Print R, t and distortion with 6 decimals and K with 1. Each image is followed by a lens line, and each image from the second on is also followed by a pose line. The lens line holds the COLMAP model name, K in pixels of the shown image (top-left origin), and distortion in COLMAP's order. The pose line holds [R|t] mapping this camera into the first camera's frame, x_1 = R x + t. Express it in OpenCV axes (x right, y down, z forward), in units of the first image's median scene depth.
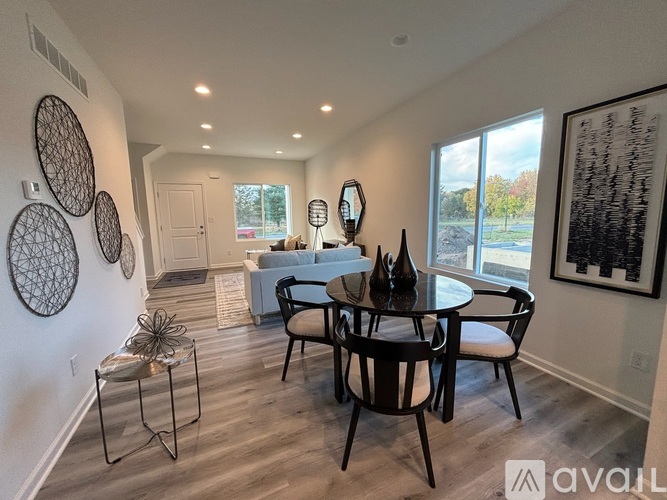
lens RADIAL K [[270.0, 0, 332.0], [0, 270.0, 244.9], [0, 0, 1]] dist [0.000696, -0.000288]
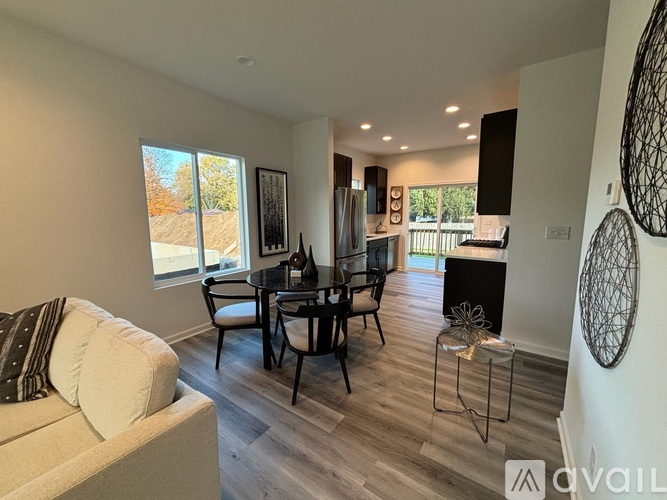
lens RADIAL K [[270.0, 0, 330.4], [0, 270.0, 248.2], [0, 0, 1]] dist [0.000696, -0.000288]
pose [[-0.514920, -0.093031, 0.852175, -1.078009], [0.111217, 0.978442, 0.174018, -0.220766], [-0.849993, 0.184382, -0.493473, 1.675469]]
